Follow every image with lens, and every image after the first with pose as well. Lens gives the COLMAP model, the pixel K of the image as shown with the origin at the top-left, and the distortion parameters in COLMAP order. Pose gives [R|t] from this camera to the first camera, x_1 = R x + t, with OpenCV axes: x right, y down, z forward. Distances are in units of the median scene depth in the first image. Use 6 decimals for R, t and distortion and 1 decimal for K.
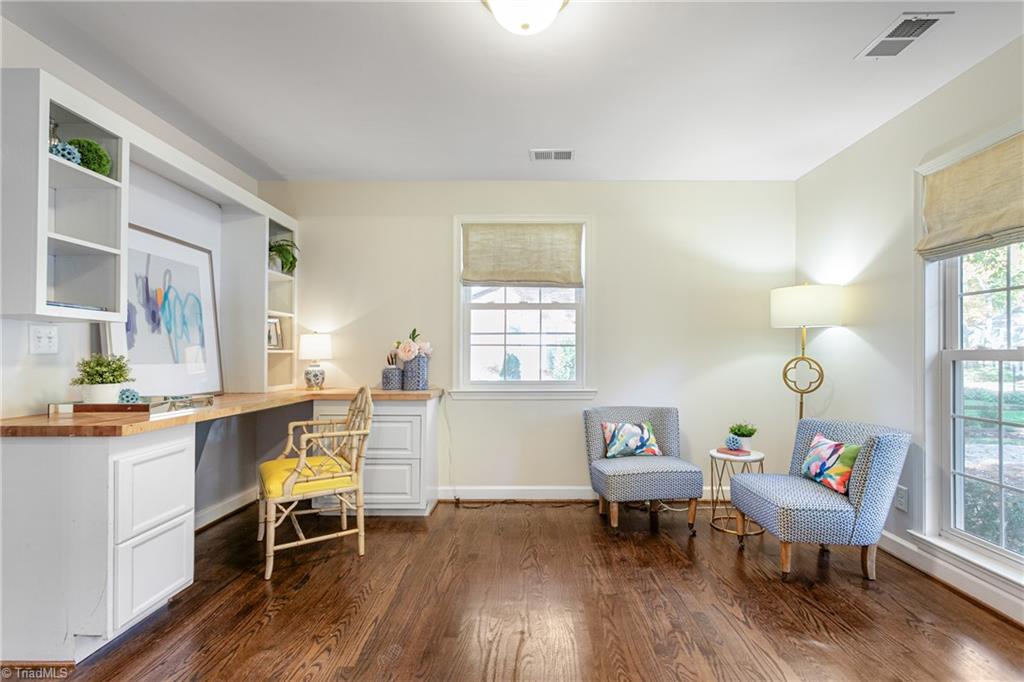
lens RADIAL K [[496.2, 0, 542.7], [0, 496.2, 349.2], [0, 0, 1]] dist [-0.000600, 0.002056]
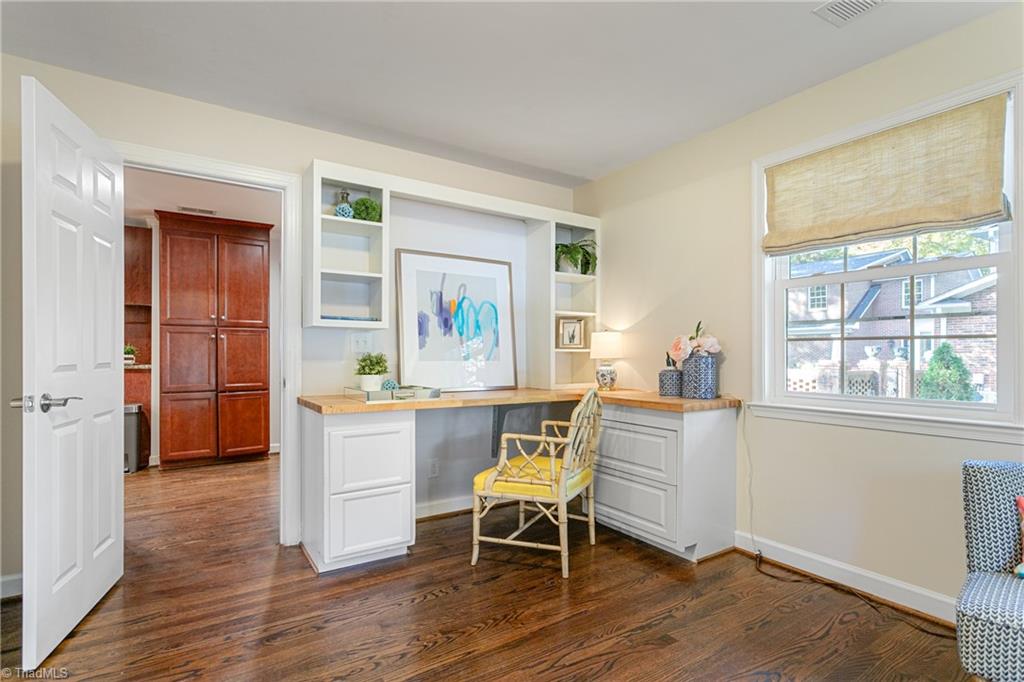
lens RADIAL K [[496.2, 0, 512.6], [0, 496.2, 350.7], [0, 0, 1]] dist [-0.000600, 0.002056]
pose [[0.537805, -0.005254, -0.843053, 0.297108], [0.007771, 0.999969, -0.001275, 0.005932], [0.843034, -0.005865, 0.537829, 0.387369]]
